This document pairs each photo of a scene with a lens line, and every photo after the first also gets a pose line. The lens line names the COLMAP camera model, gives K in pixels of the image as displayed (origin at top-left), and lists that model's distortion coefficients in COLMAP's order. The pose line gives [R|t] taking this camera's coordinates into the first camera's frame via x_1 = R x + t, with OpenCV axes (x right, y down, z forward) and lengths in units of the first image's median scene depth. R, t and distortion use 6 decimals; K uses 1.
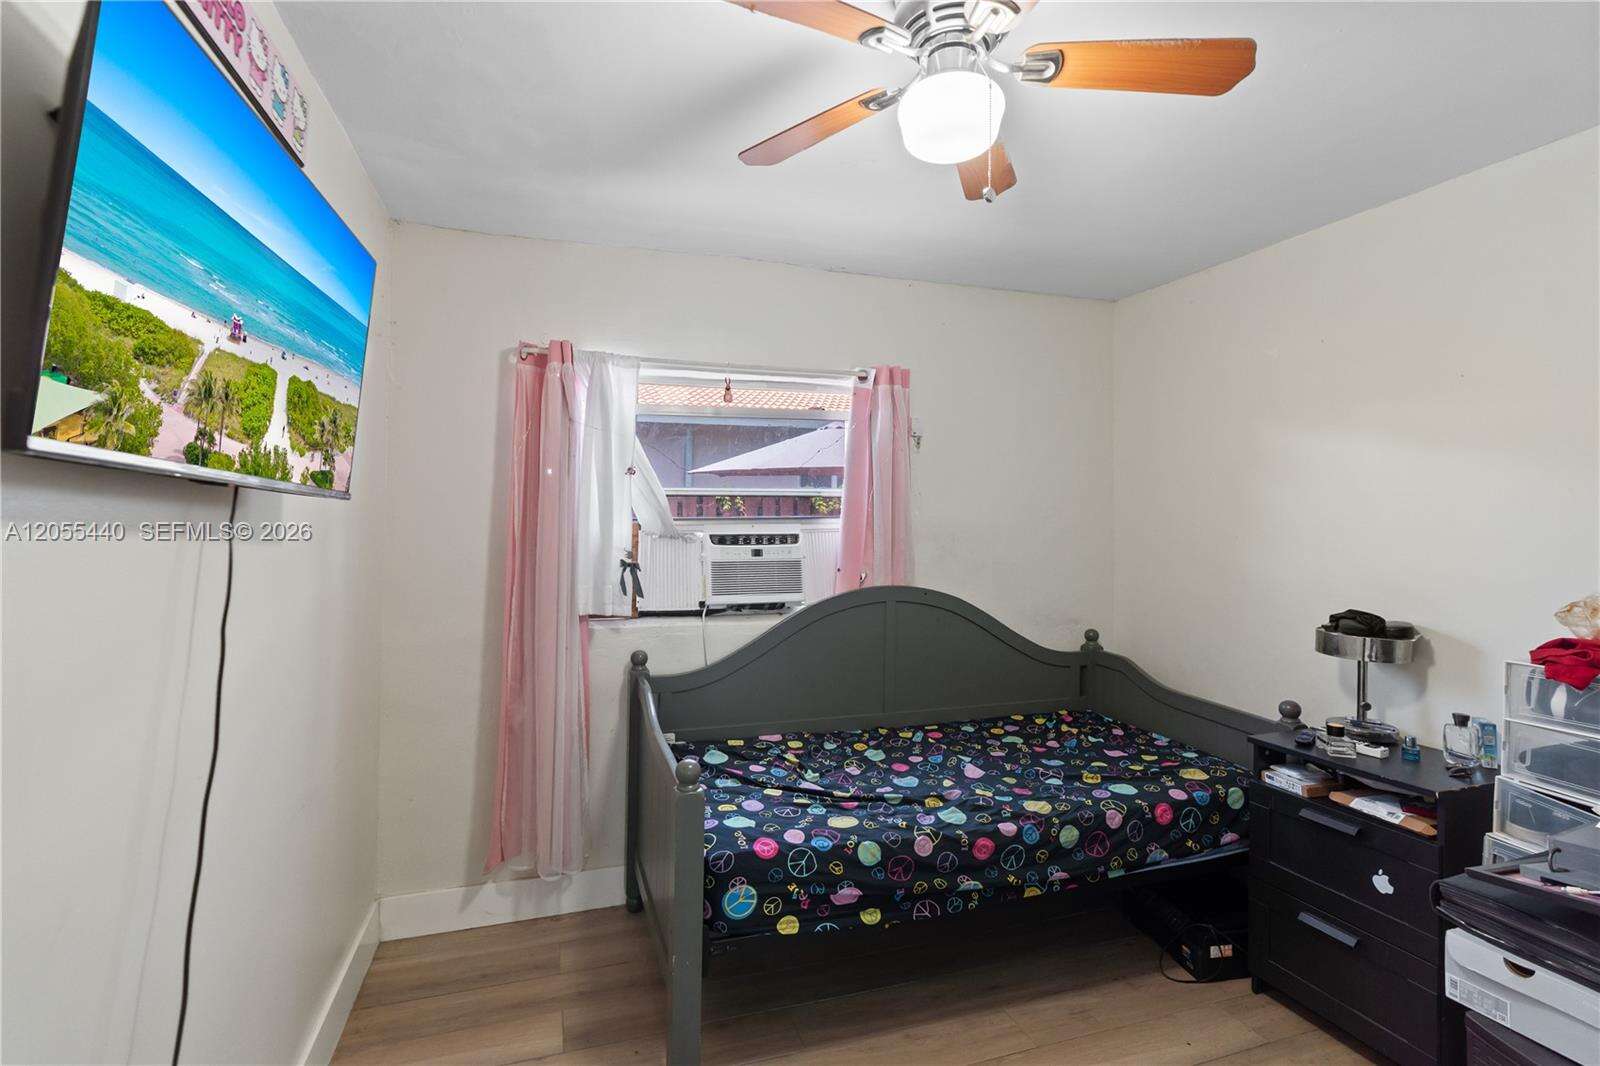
lens RADIAL K [[743.3, 0, 801.7], [0, 743.3, 524.9], [0, 0, 1]] dist [-0.007856, 0.000402]
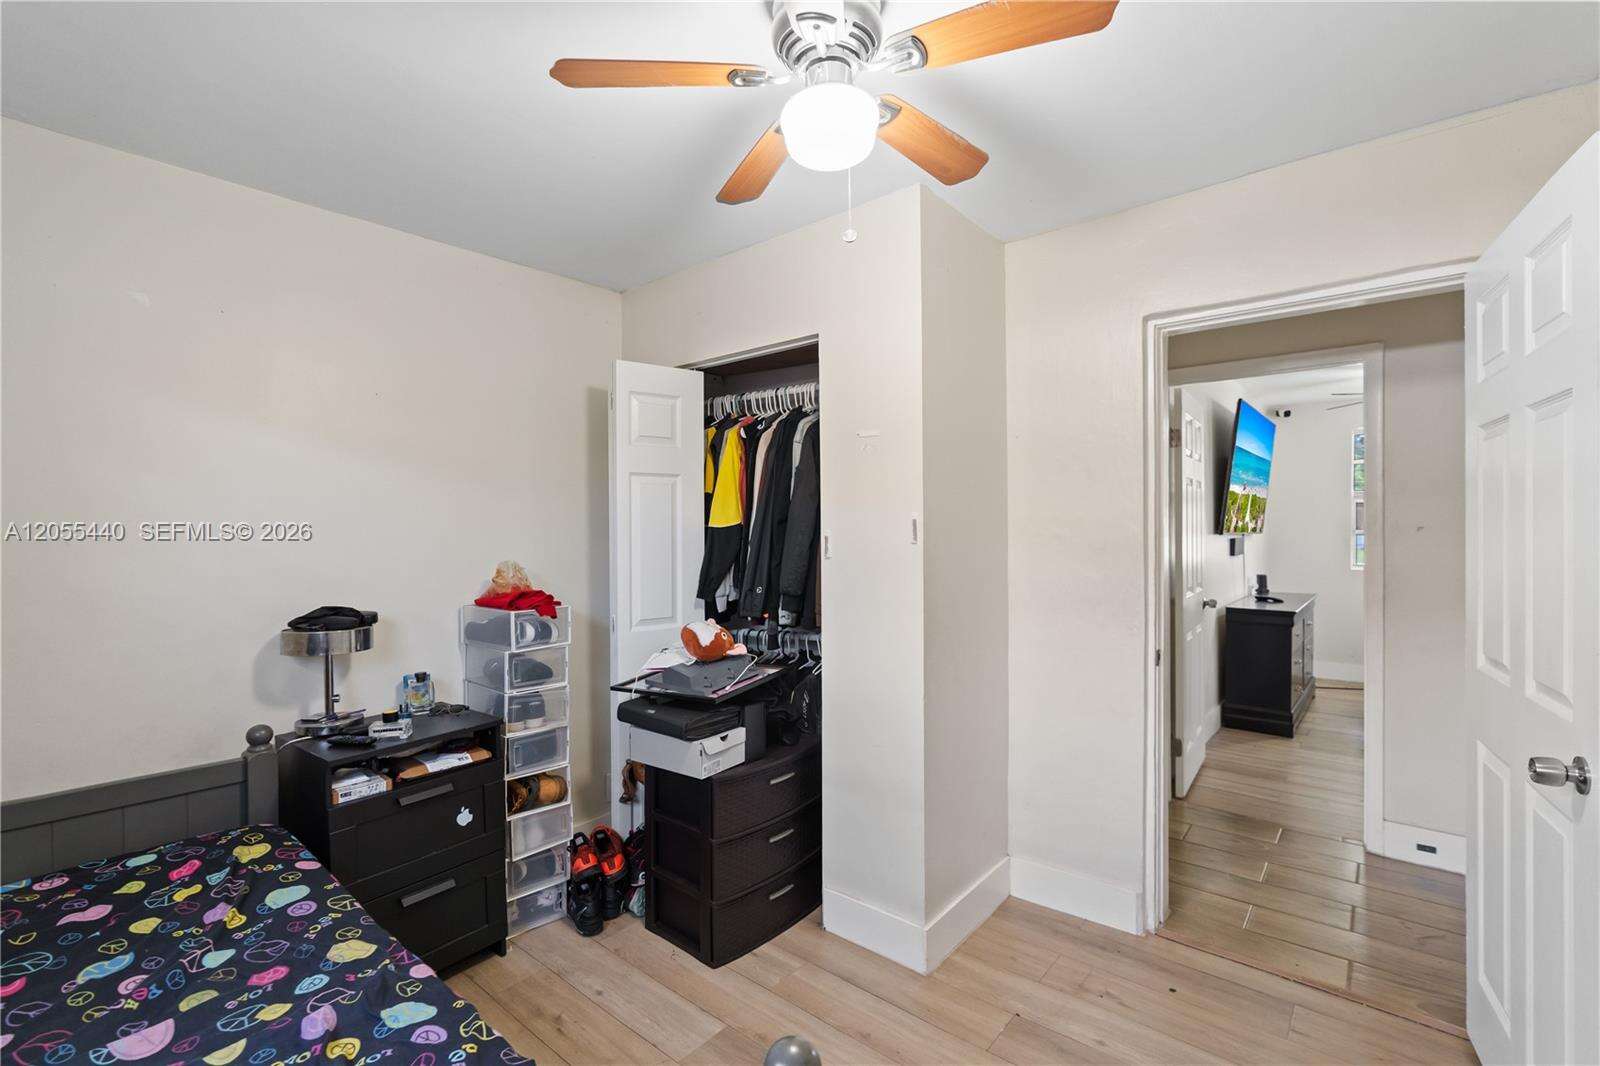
lens RADIAL K [[743.3, 0, 801.7], [0, 743.3, 524.9], [0, 0, 1]] dist [-0.007856, 0.000402]
pose [[-0.541349, -0.011211, 0.840723, -0.444018], [0.007278, 0.999811, 0.018019, -0.008691], [-0.840766, 0.015874, -0.541165, 1.003973]]
